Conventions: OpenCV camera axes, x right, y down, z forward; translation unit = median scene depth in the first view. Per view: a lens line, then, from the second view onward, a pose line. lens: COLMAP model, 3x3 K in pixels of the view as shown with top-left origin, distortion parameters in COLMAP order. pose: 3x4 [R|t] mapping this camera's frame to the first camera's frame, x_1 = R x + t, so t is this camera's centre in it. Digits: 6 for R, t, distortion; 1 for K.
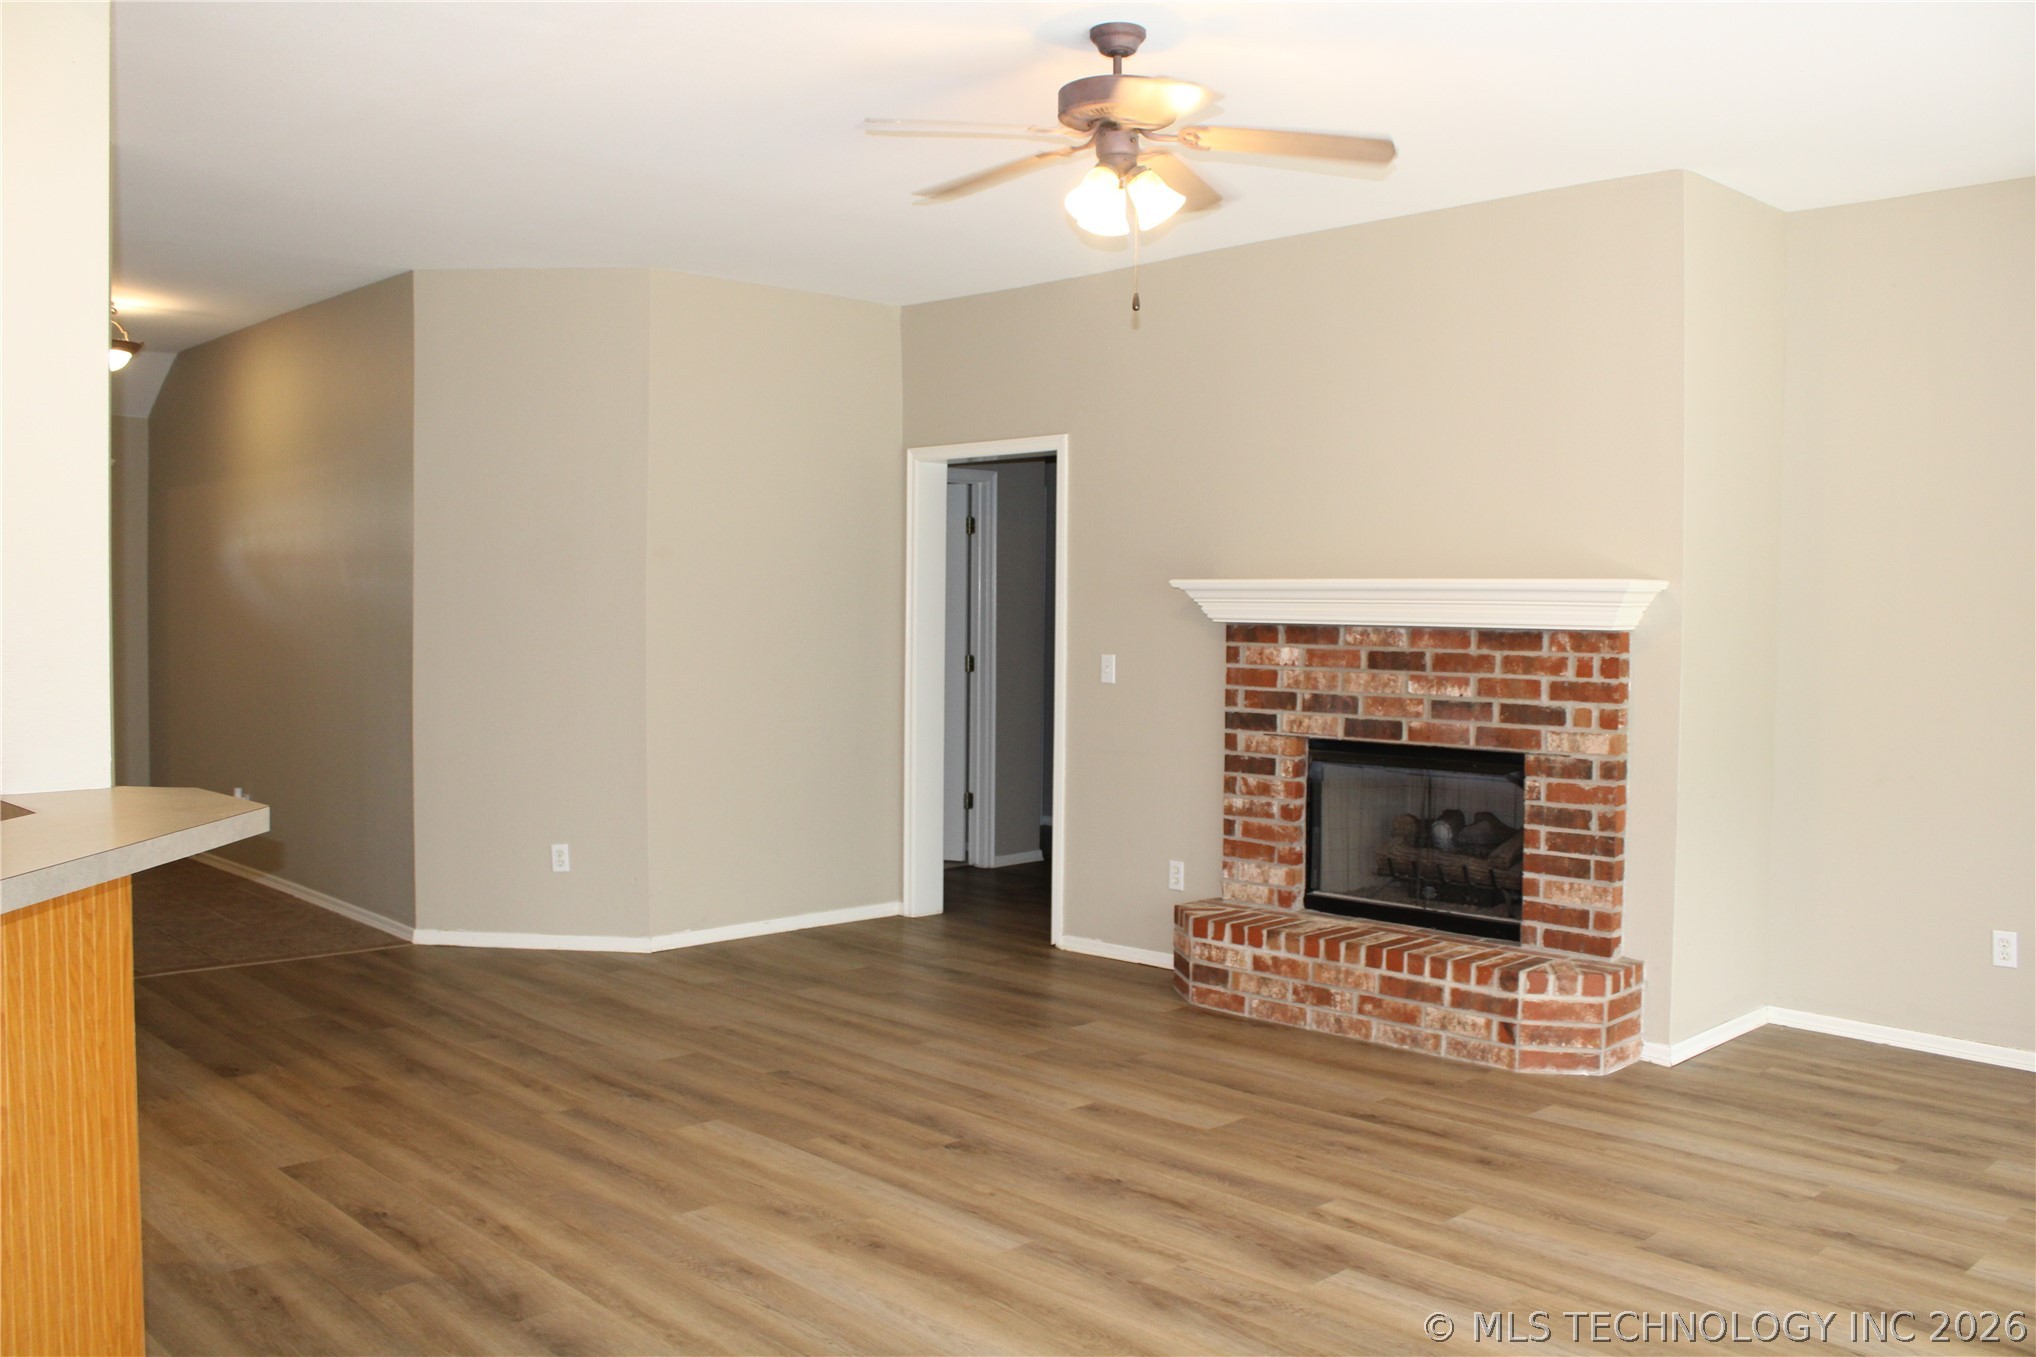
lens RADIAL K [[1711.4, 0, 1013.8], [0, 1711.4, 666.0], [0, 0, 1]] dist [-0.168324, 0.152493]
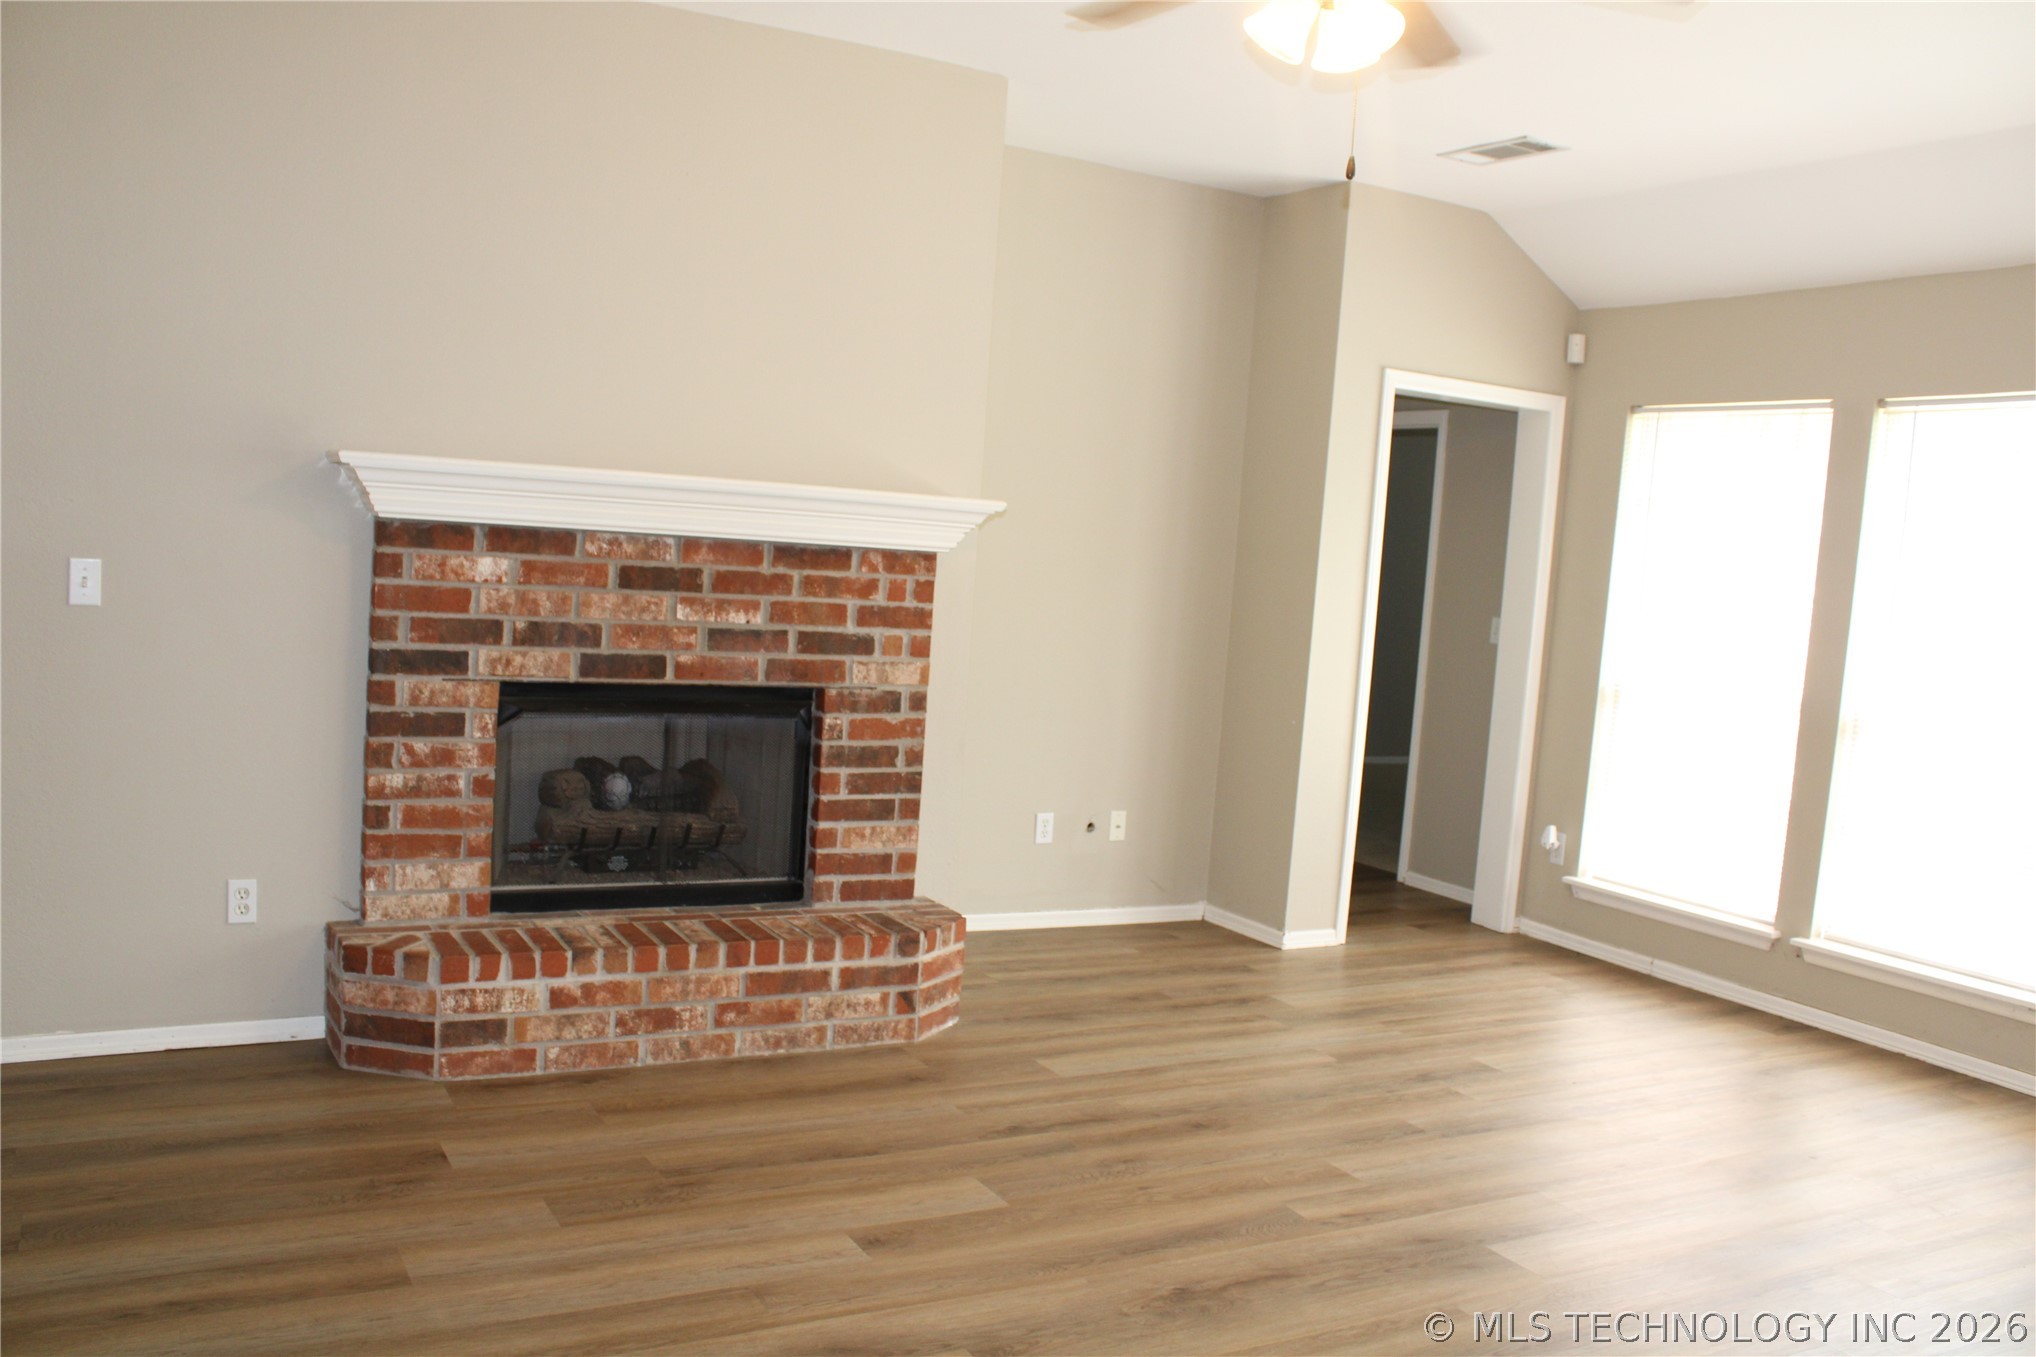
lens RADIAL K [[1711.4, 0, 1013.8], [0, 1711.4, 666.0], [0, 0, 1]] dist [-0.168324, 0.152493]
pose [[0.263867, -0.063128, 0.962491, -0.521989], [-0.033692, 0.996644, 0.074605, -0.028717], [-0.963970, -0.052114, 0.260855, 0.674197]]
